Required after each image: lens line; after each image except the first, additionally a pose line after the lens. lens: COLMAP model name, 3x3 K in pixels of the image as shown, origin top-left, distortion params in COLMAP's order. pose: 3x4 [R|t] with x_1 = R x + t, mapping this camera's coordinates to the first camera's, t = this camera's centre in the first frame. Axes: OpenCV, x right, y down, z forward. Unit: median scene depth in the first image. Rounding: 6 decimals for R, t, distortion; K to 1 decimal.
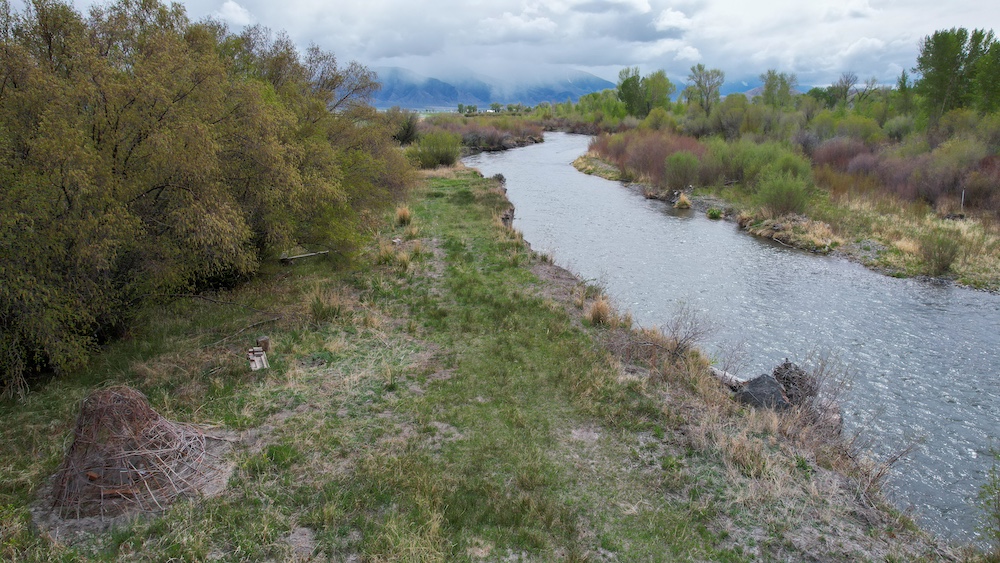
lens RADIAL K [[646.0, 0, 504.3], [0, 646.0, 281.4], [0, 0, 1]] dist [-0.087986, 0.082788]
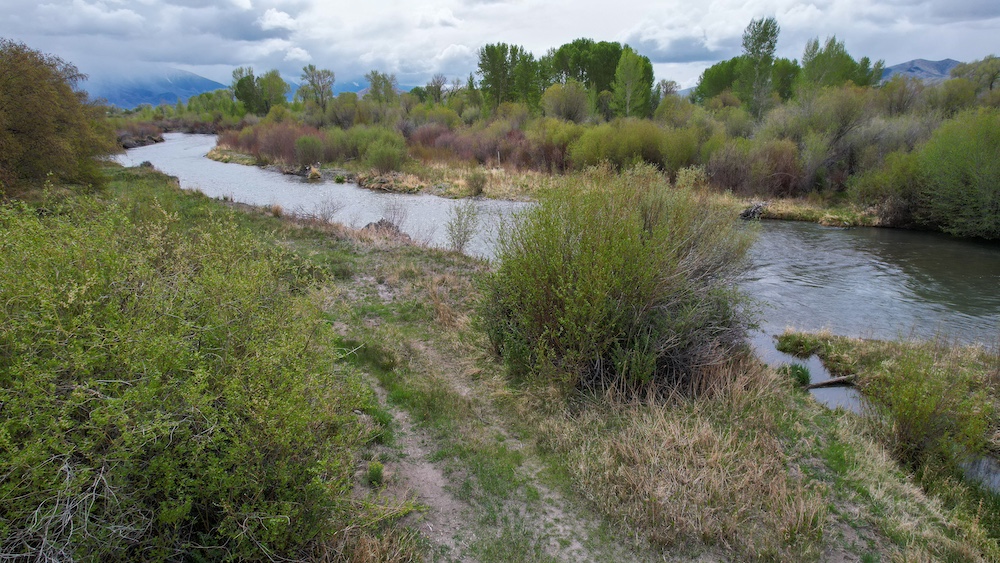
lens RADIAL K [[644.0, 0, 504.2], [0, 644.0, 282.3], [0, 0, 1]] dist [-0.078459, 0.070438]
pose [[0.844228, -0.140902, 0.517132, -0.041348], [0.140249, 0.989284, 0.040588, 0.042383], [-0.517310, 0.038262, 0.854943, -0.125711]]
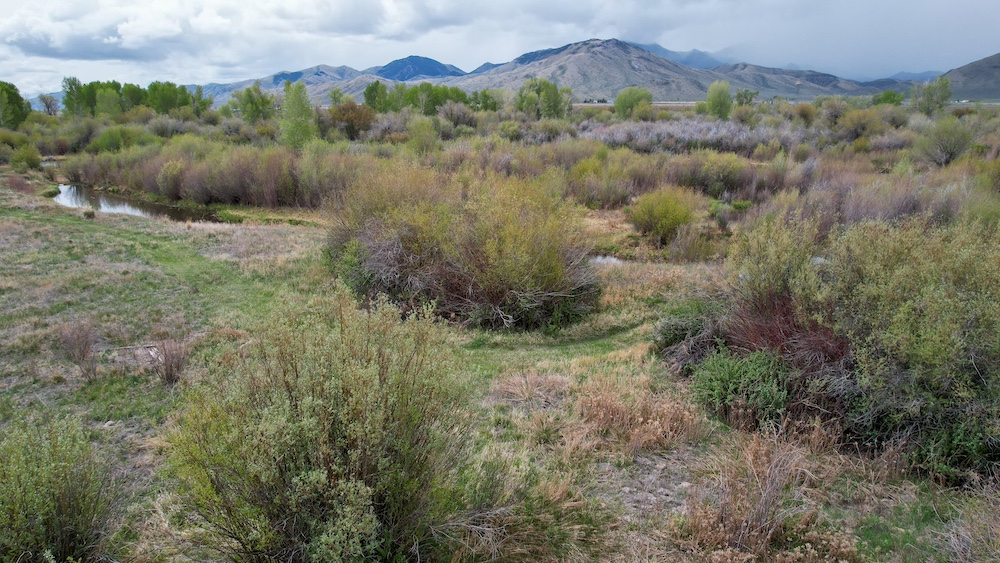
lens RADIAL K [[646.0, 0, 504.3], [0, 646.0, 281.4], [0, 0, 1]] dist [-0.087986, 0.082788]
pose [[0.189629, -0.255693, 0.947978, -0.684421], [0.257090, 0.944741, 0.203393, 0.220079], [-0.947600, 0.205146, 0.244886, -0.877867]]
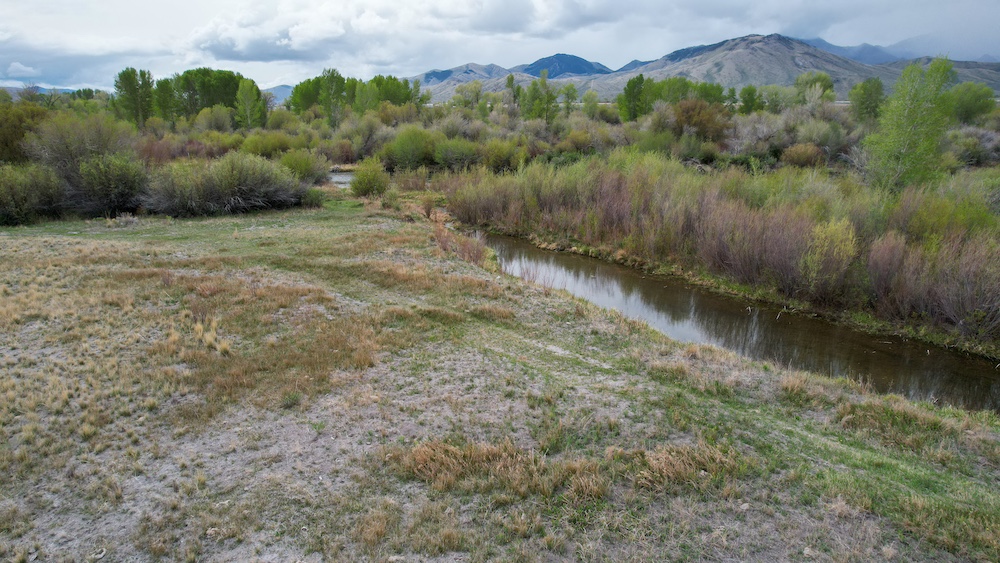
lens RADIAL K [[644.0, 0, 504.2], [0, 644.0, 282.3], [0, 0, 1]] dist [-0.078459, 0.070438]
pose [[0.391118, -0.243596, 0.887518, -0.460283], [0.239887, 0.957985, 0.157222, 0.103272], [-0.888528, 0.151412, 0.433120, -0.457818]]
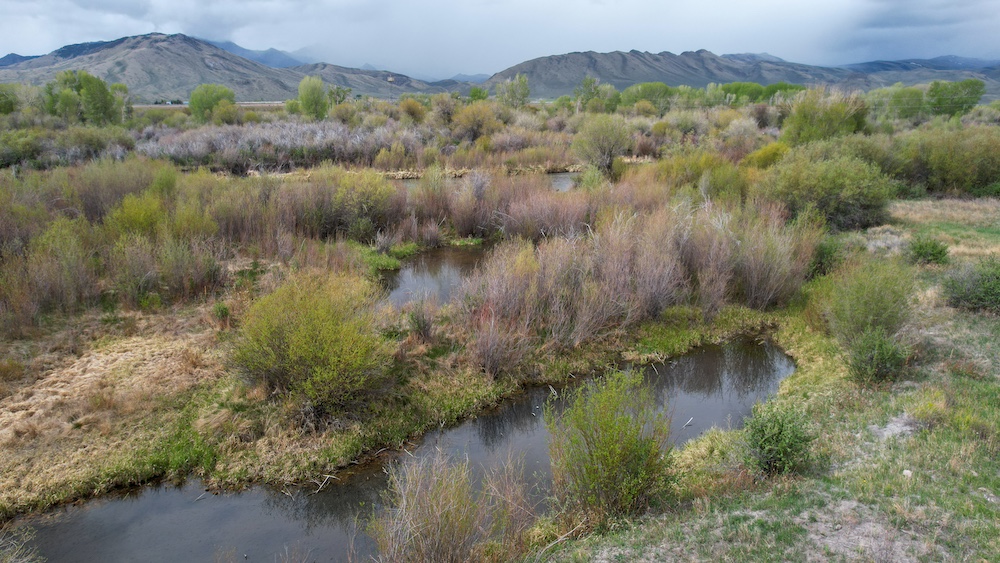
lens RADIAL K [[646.0, 0, 504.3], [0, 646.0, 281.4], [0, 0, 1]] dist [-0.087986, 0.082788]
pose [[-0.404785, -0.238370, 0.882796, -0.455005], [0.240288, 0.903768, 0.354211, 0.222339], [-0.882276, 0.355504, -0.308554, -0.881650]]
